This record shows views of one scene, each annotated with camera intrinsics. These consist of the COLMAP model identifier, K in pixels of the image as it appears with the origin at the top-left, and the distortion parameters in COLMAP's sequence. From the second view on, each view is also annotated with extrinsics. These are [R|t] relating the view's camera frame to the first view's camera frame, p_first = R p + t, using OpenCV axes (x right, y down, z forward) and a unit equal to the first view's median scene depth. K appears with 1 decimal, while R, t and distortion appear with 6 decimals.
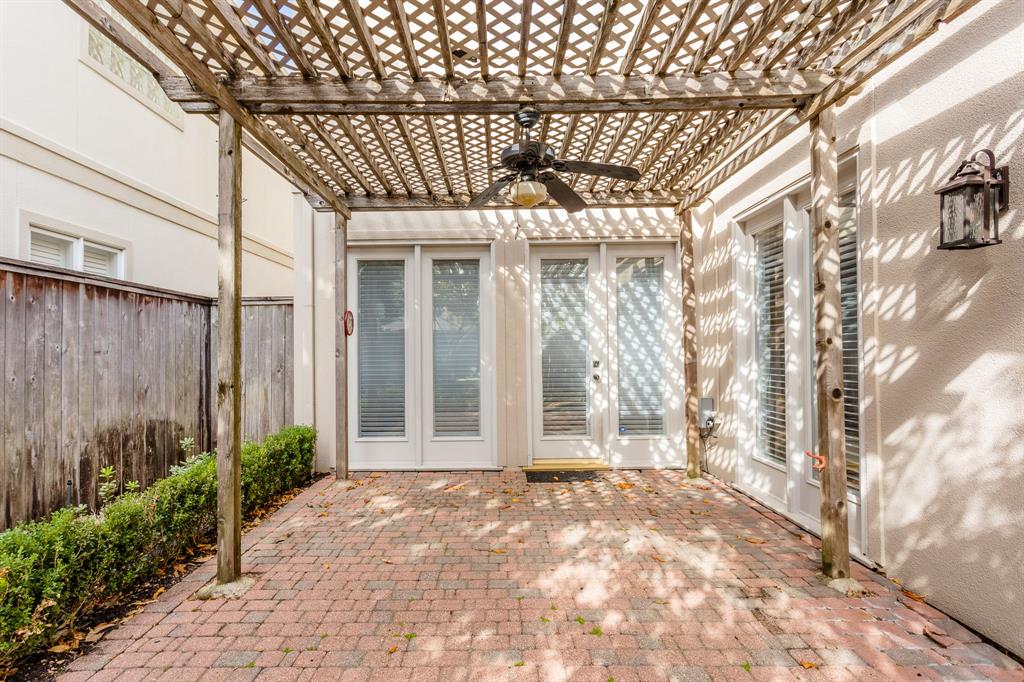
lens RADIAL K [[505.3, 0, 498.9], [0, 505.3, 340.7], [0, 0, 1]] dist [0.000947, 0.001002]
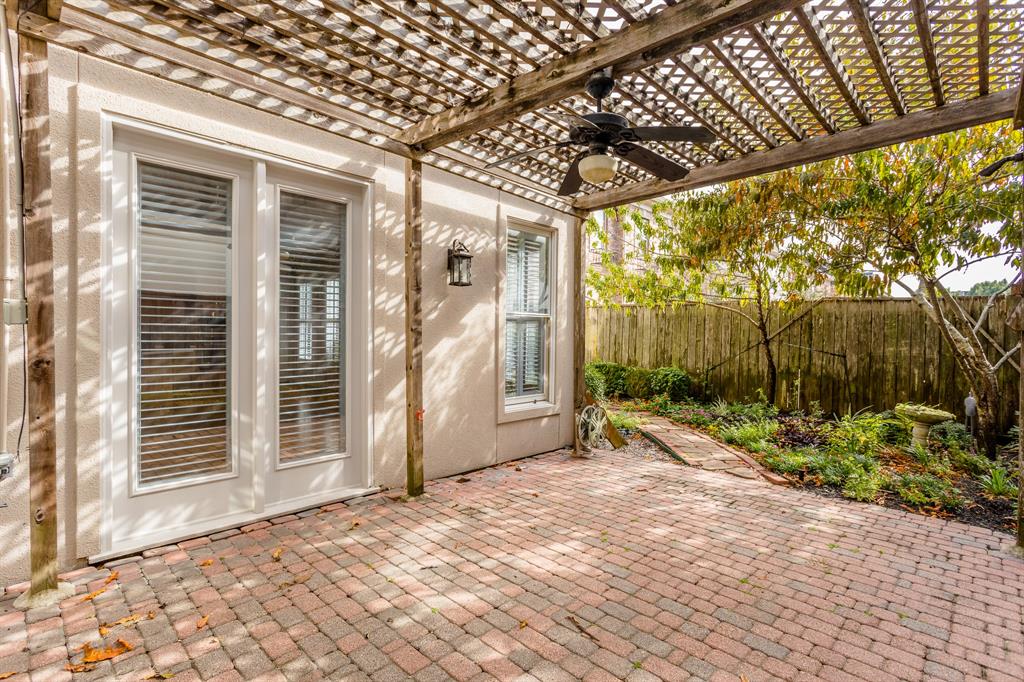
lens RADIAL K [[484.6, 0, 495.7], [0, 484.6, 339.4], [0, 0, 1]] dist [0.001679, 0.000125]
pose [[-0.700603, -0.005315, 0.713532, -0.460113], [-0.016266, 0.999831, -0.008524, 0.037852], [-0.713366, -0.017579, -0.700571, 1.774485]]
